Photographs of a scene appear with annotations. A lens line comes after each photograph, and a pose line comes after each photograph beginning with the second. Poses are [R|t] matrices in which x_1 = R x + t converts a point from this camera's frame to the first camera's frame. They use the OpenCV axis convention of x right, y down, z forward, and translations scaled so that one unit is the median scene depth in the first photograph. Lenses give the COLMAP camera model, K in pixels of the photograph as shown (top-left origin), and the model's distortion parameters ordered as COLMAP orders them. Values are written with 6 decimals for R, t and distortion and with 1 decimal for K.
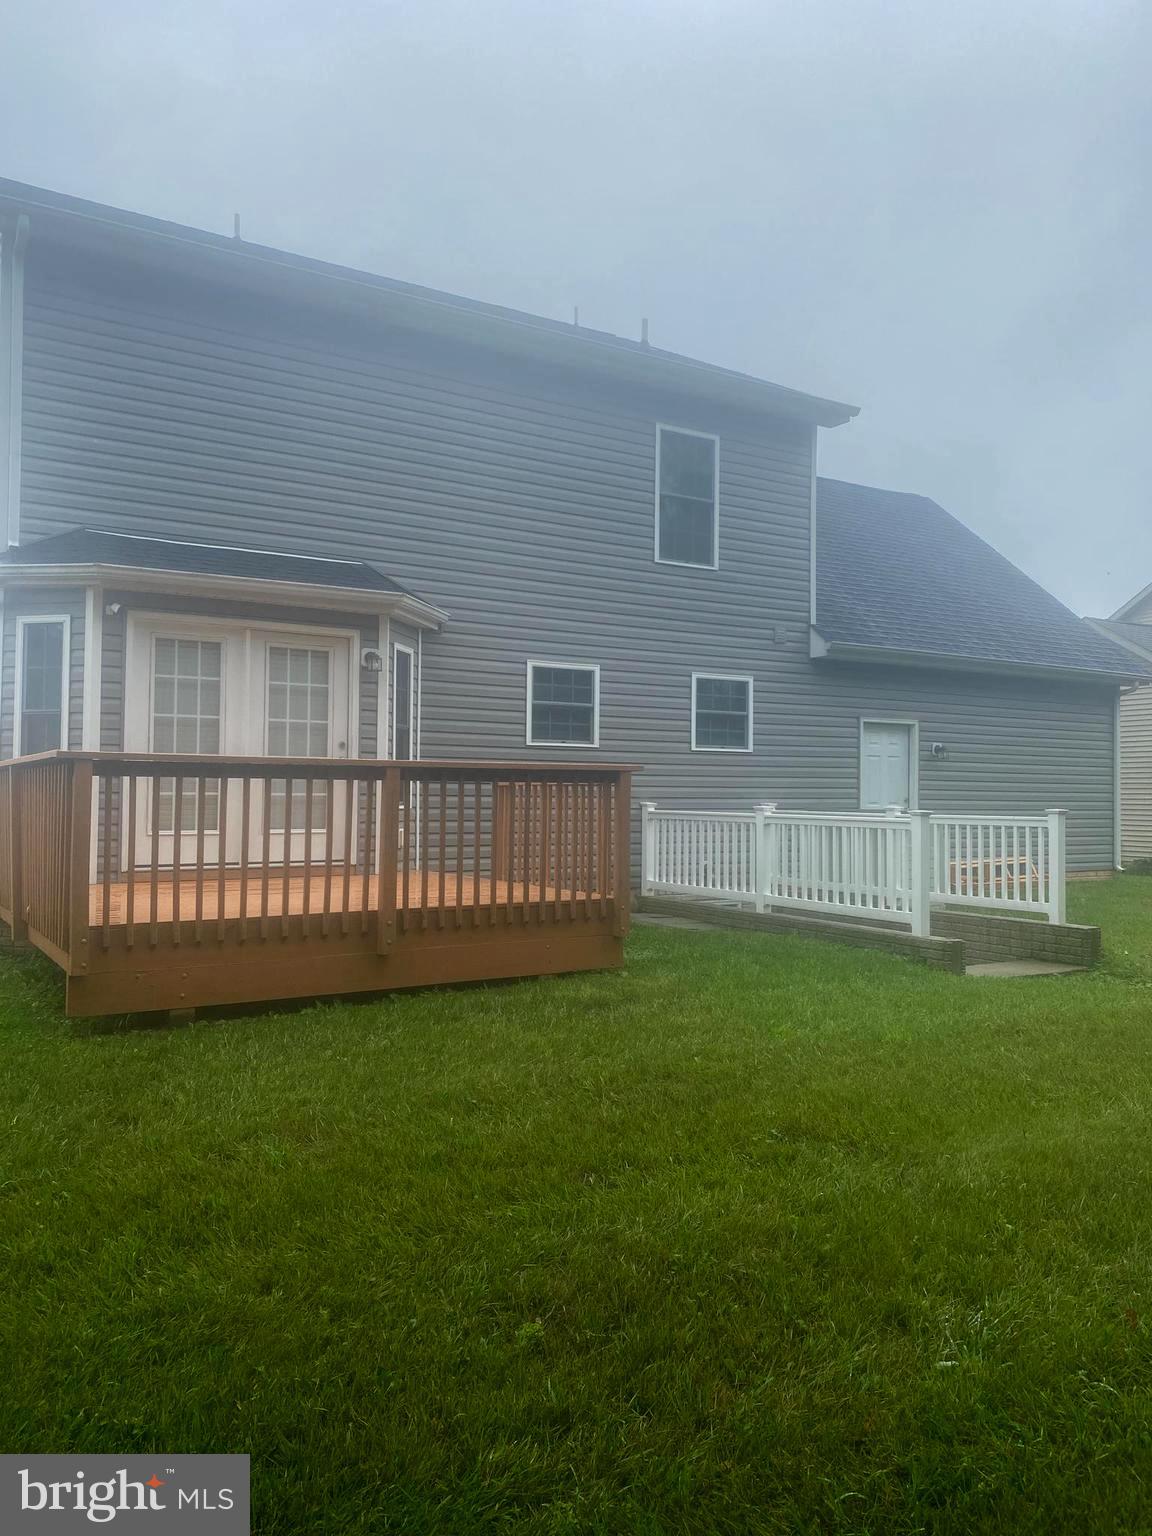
lens RADIAL K [[1187.9, 0, 579.8], [0, 1187.9, 775.1], [0, 0, 1]] dist [0.058703, -0.013645]
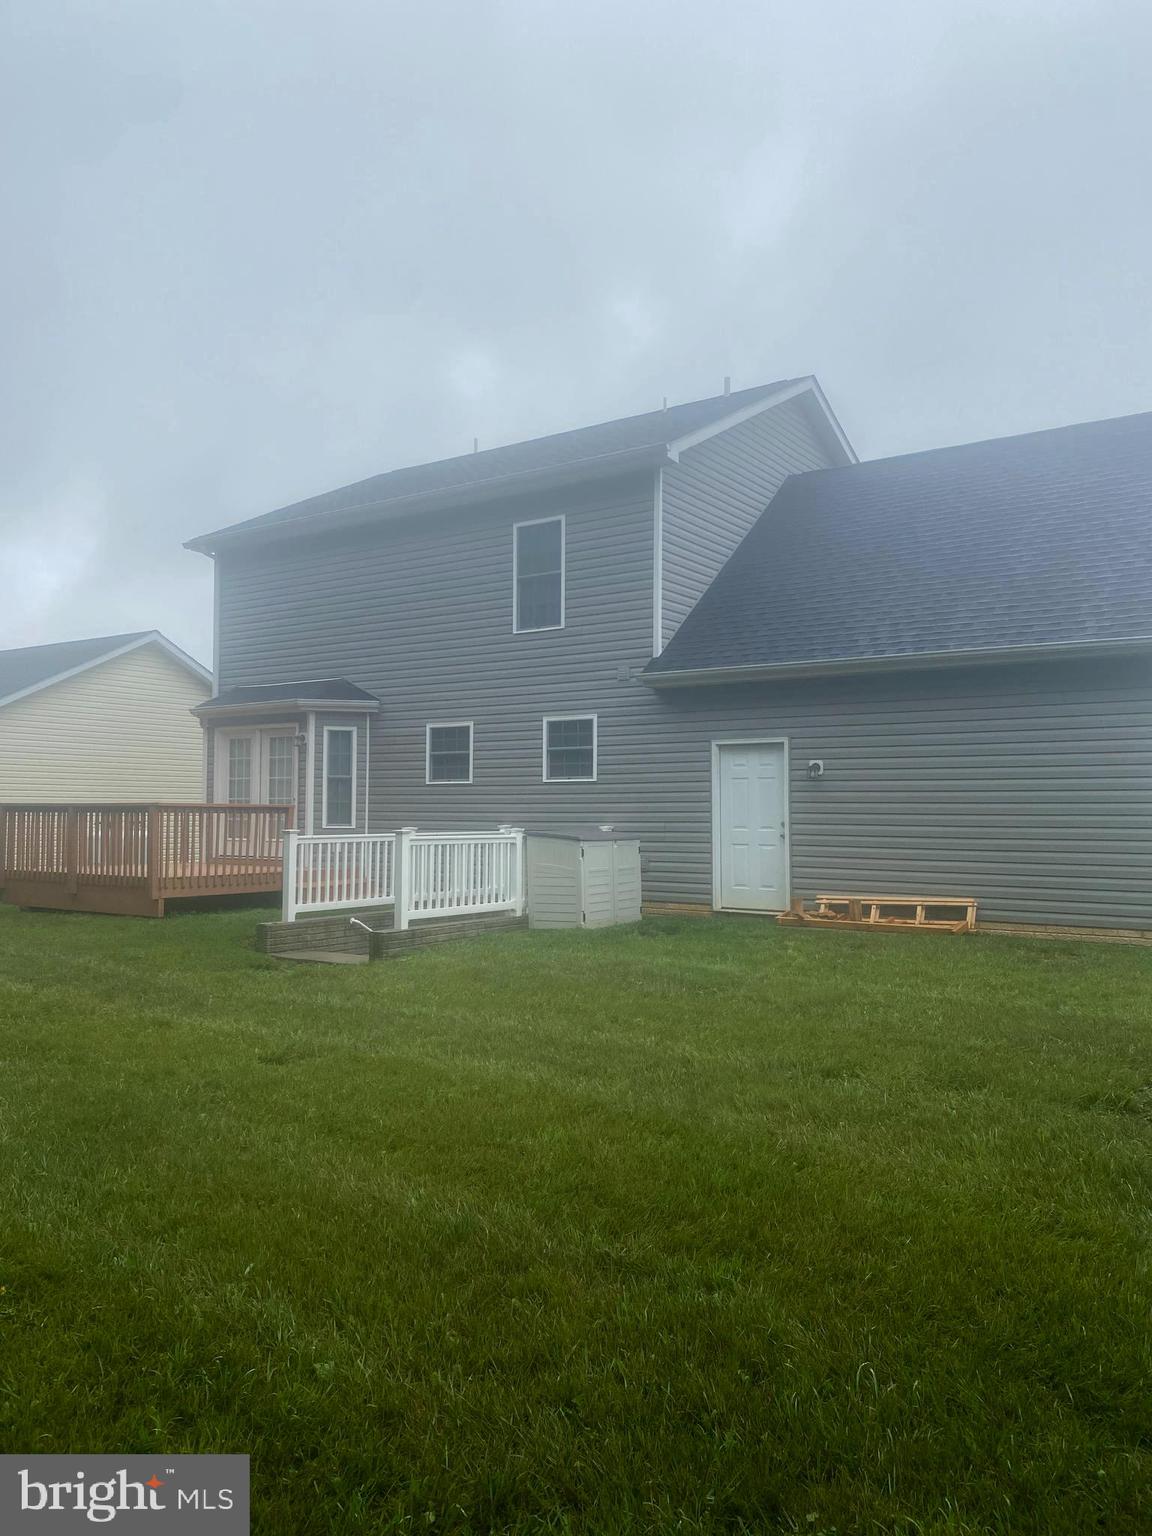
lens RADIAL K [[1187.9, 0, 577.7], [0, 1187.9, 764.2], [0, 0, 1]] dist [0.058703, -0.013645]
pose [[0.380938, -0.054708, -0.922981, 1.206328], [0.005928, 0.998372, -0.056730, 0.028968], [0.924582, 0.016139, 0.380642, 0.574128]]
